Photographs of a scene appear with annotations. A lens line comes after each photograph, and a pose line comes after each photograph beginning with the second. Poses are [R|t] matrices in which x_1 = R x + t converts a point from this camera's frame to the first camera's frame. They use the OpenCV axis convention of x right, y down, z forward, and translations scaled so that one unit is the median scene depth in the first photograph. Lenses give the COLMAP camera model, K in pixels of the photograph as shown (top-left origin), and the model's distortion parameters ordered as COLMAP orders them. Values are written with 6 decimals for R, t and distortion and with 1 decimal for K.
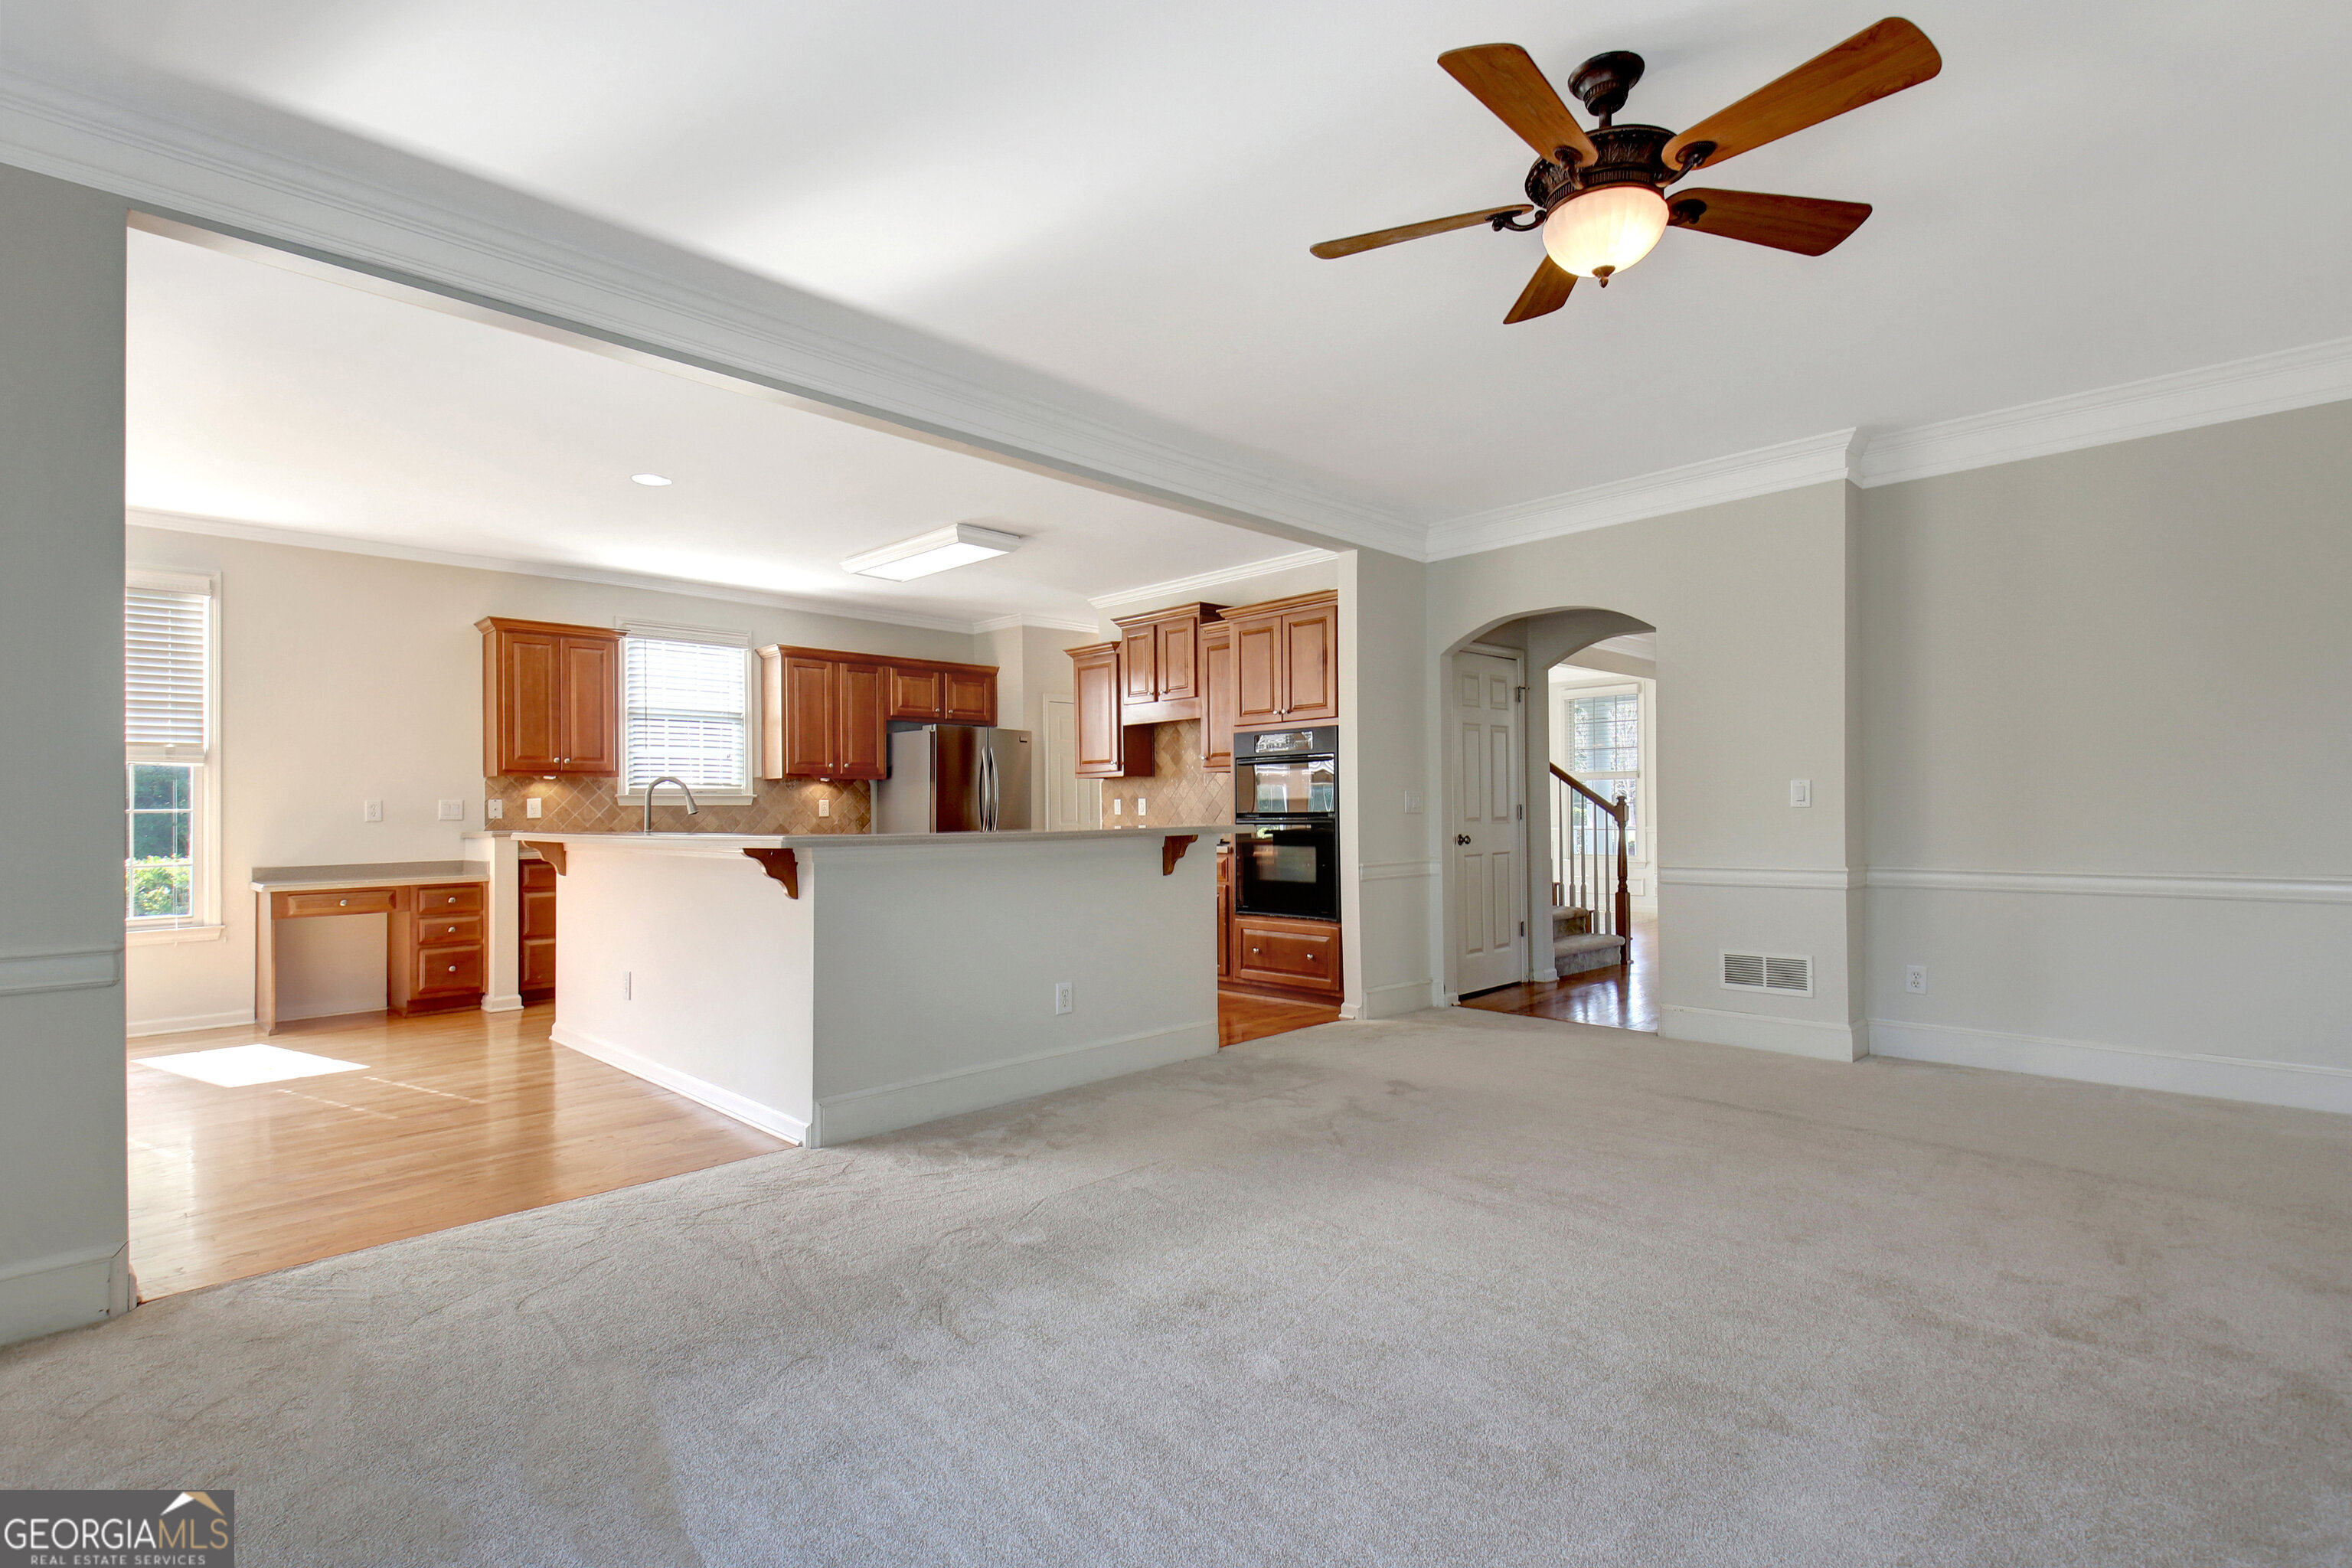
lens RADIAL K [[1101.4, 0, 1187.9], [0, 1101.4, 800.9], [0, 0, 1]] dist [0.056881, -0.000202]
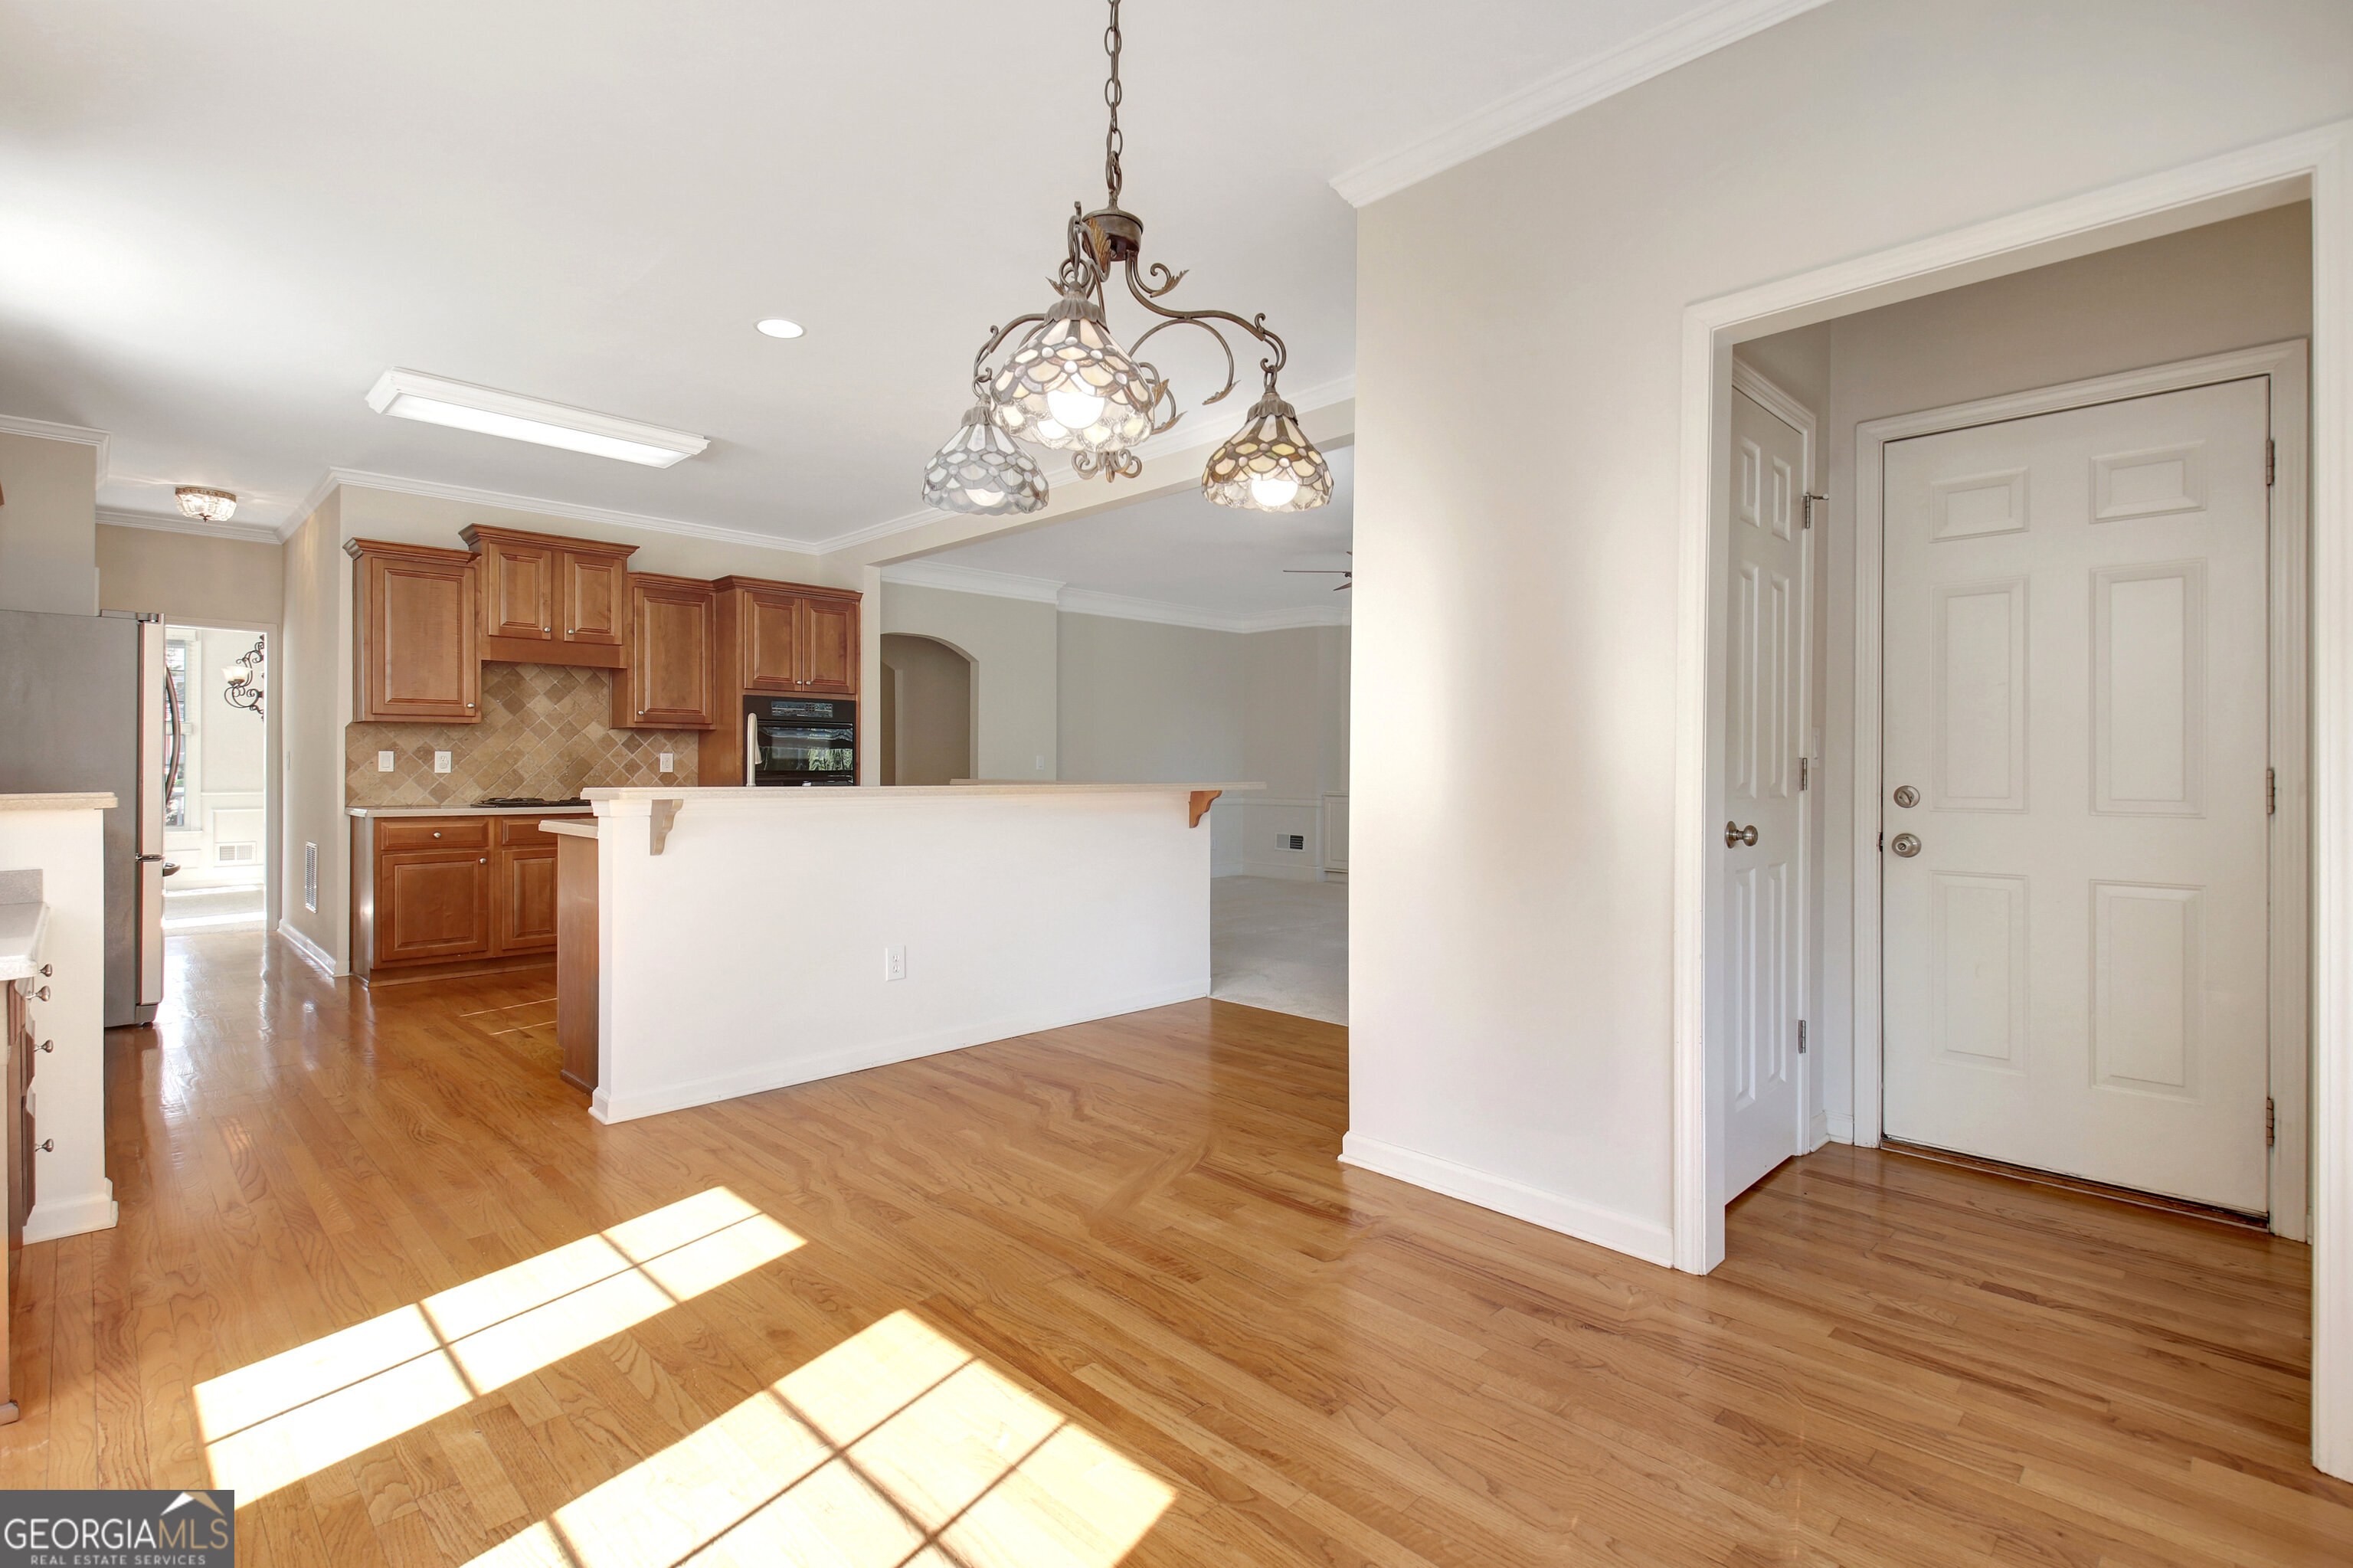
lens RADIAL K [[1103.7, 0, 1182.5], [0, 1103.7, 777.5], [0, 0, 1]] dist [-0.008266, -0.000655]
pose [[0.003834, 0.002725, 0.999989, -1.294673], [-0.009566, 0.999951, -0.002688, 0.021245], [-0.999947, -0.009556, 0.003860, 0.756875]]
